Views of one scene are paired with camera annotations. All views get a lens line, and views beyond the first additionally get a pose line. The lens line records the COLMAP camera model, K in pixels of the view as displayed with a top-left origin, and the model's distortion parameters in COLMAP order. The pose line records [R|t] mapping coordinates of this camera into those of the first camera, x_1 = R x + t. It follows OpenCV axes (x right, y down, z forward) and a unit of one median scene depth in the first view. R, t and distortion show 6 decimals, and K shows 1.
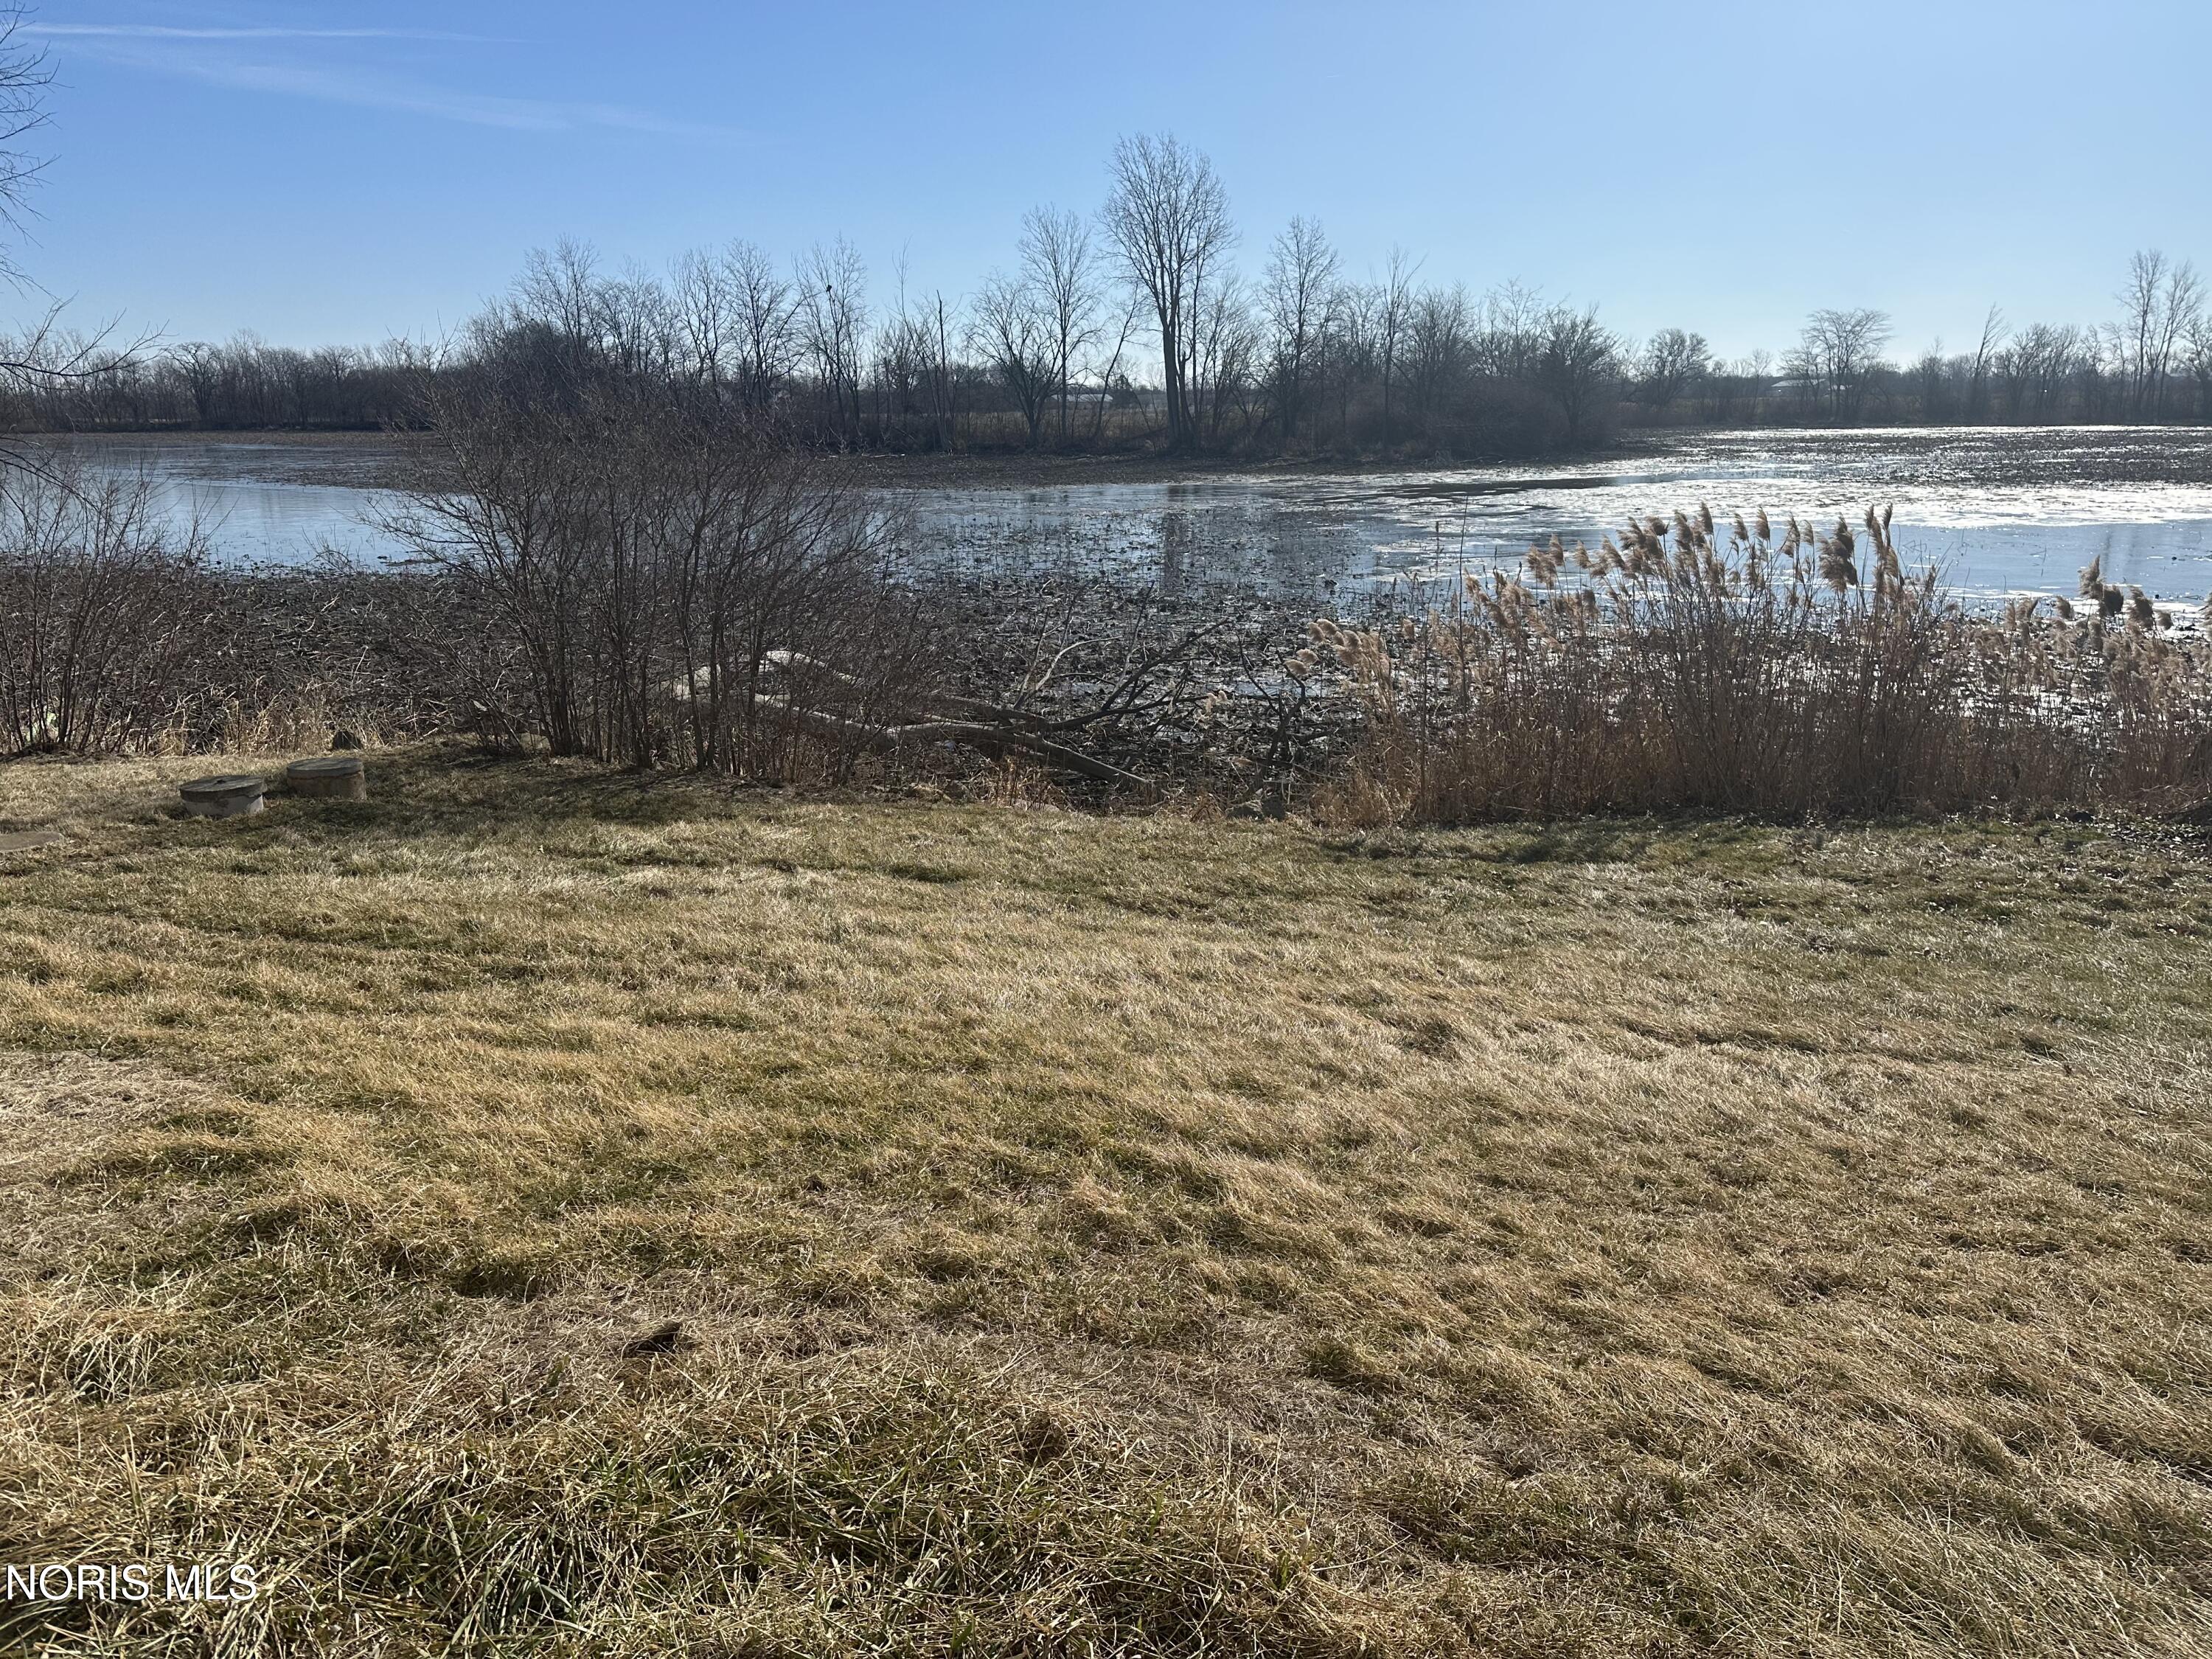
lens RADIAL K [[1651.7, 0, 1106.5], [0, 1651.7, 835.9], [0, 0, 1]] dist [0.044940, -0.010871]
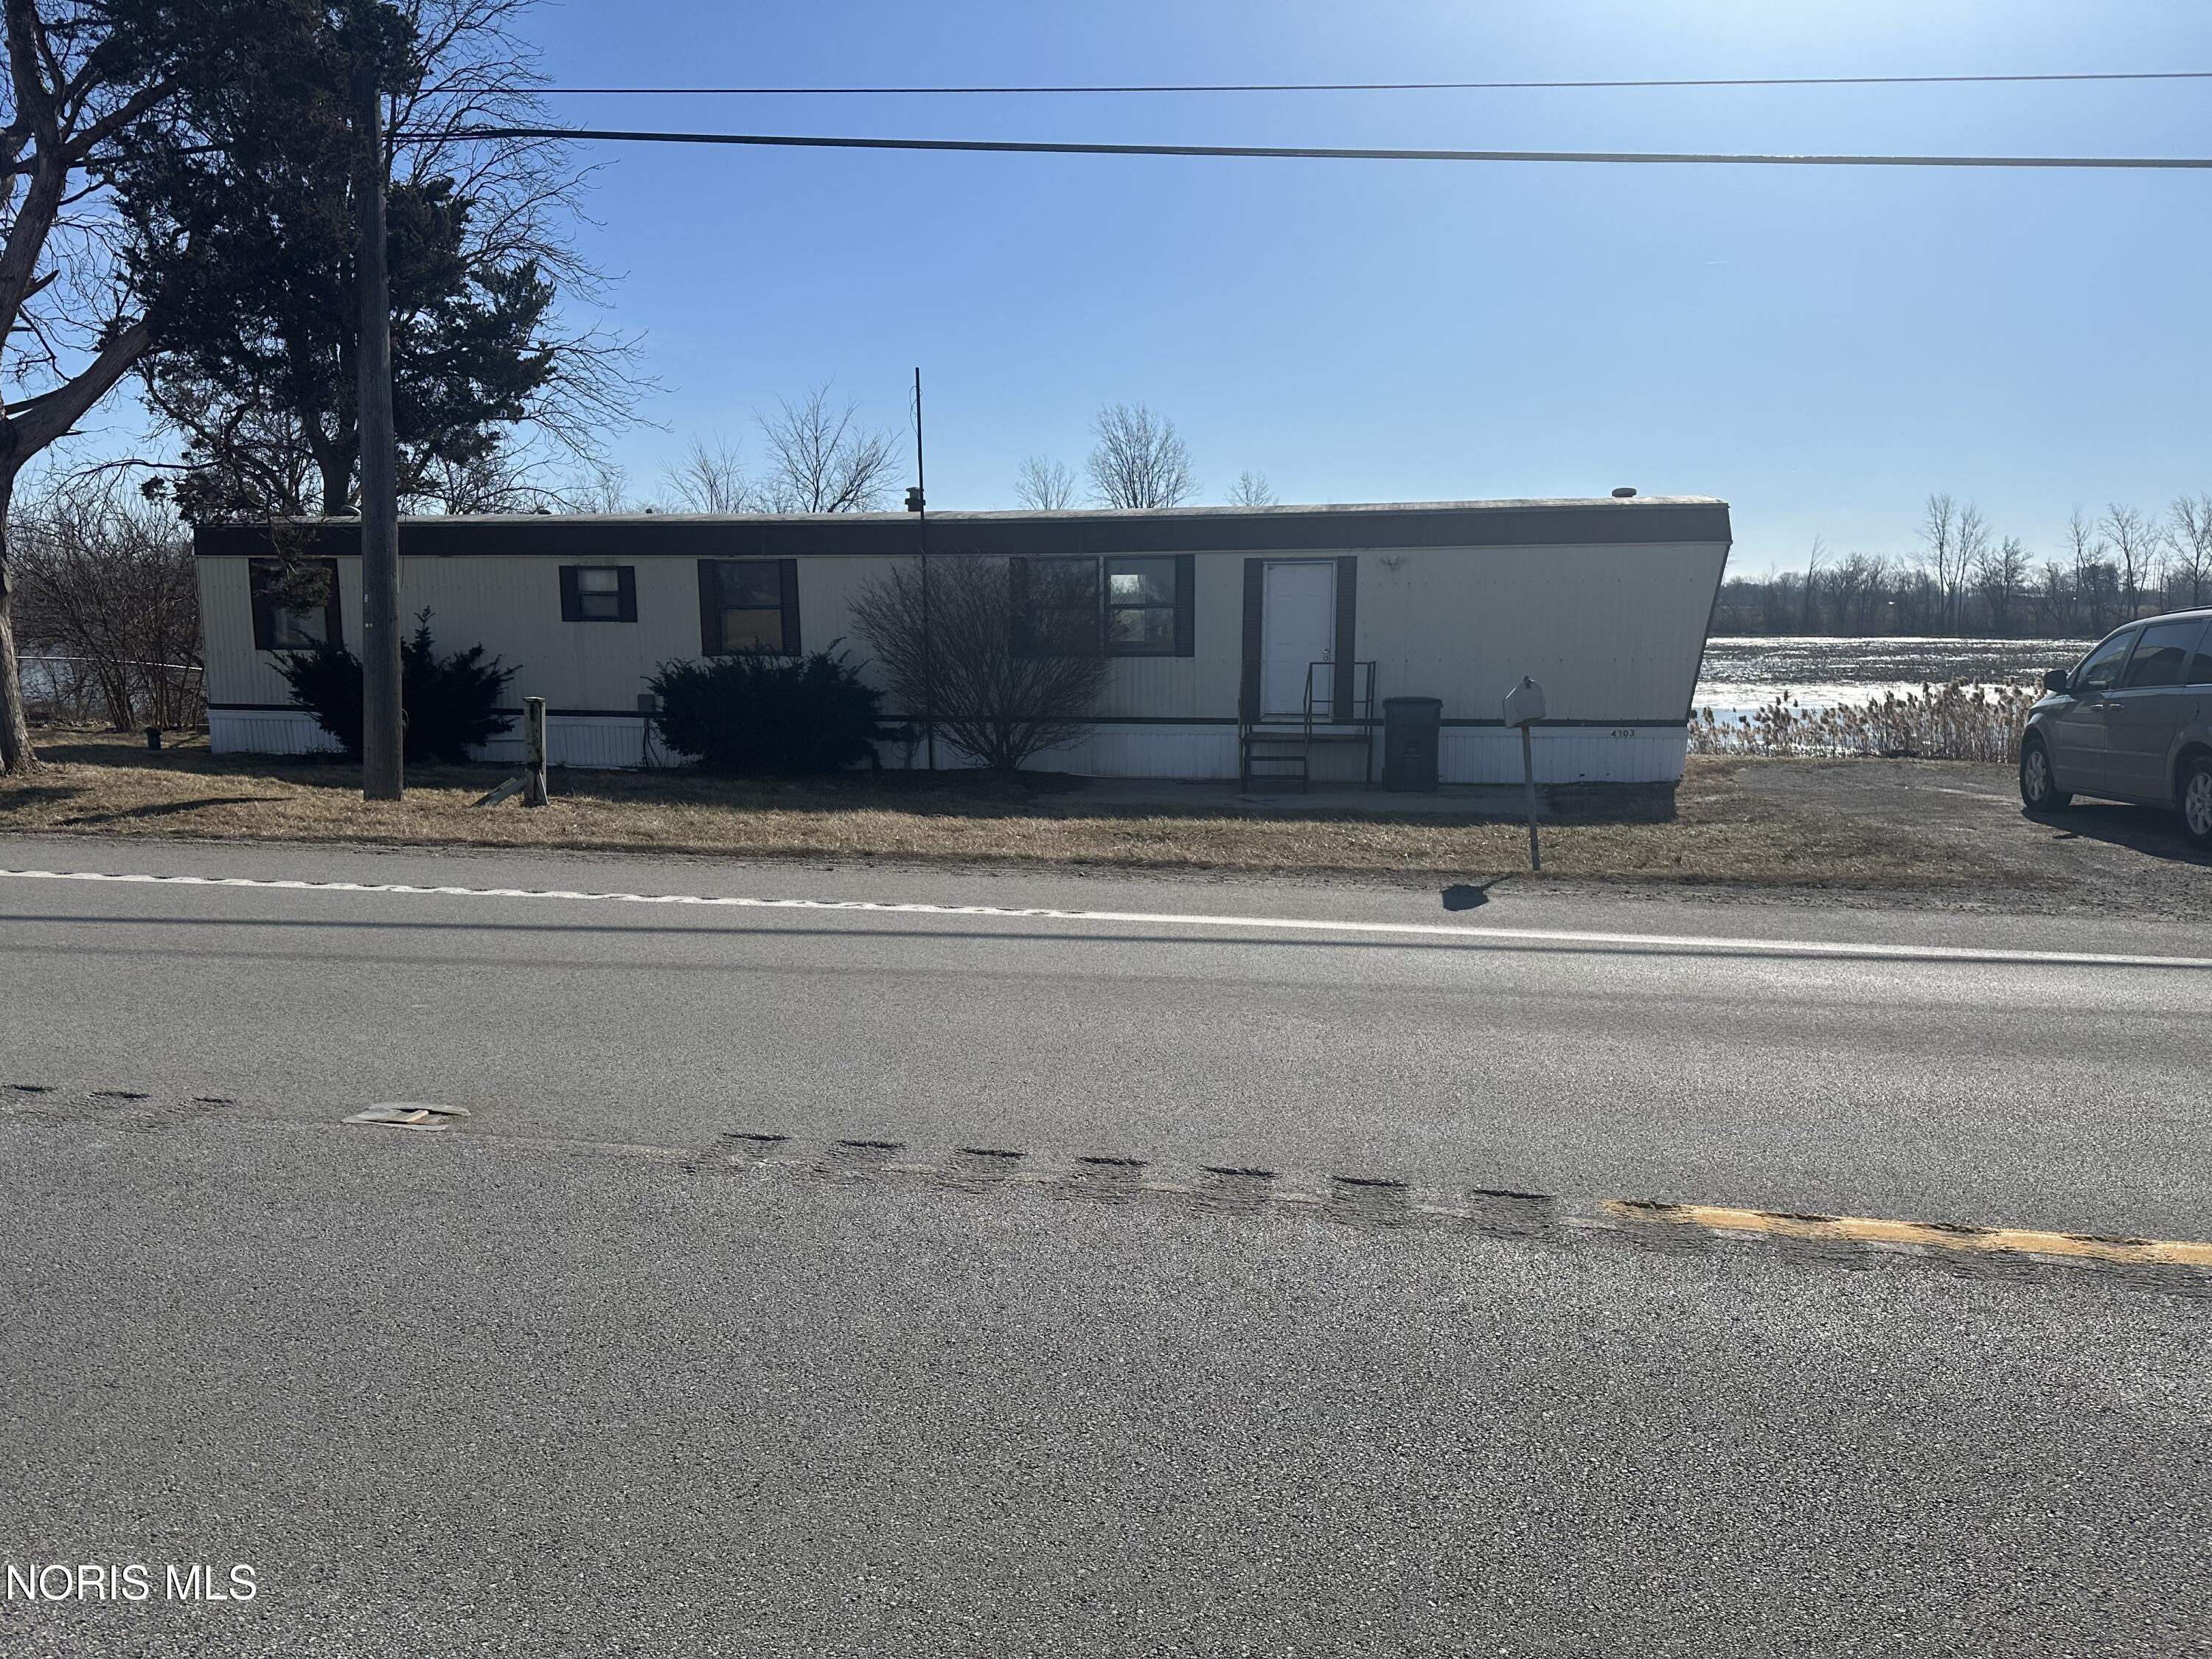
lens RADIAL K [[1651.7, 0, 1096.0], [0, 1651.7, 851.3], [0, 0, 1]] dist [0.044940, -0.010871]
pose [[0.998723, -0.001331, 0.050512, -0.043255], [0.006781, 0.994142, -0.107866, 0.032176], [-0.050073, 0.108071, 0.992881, -0.141038]]
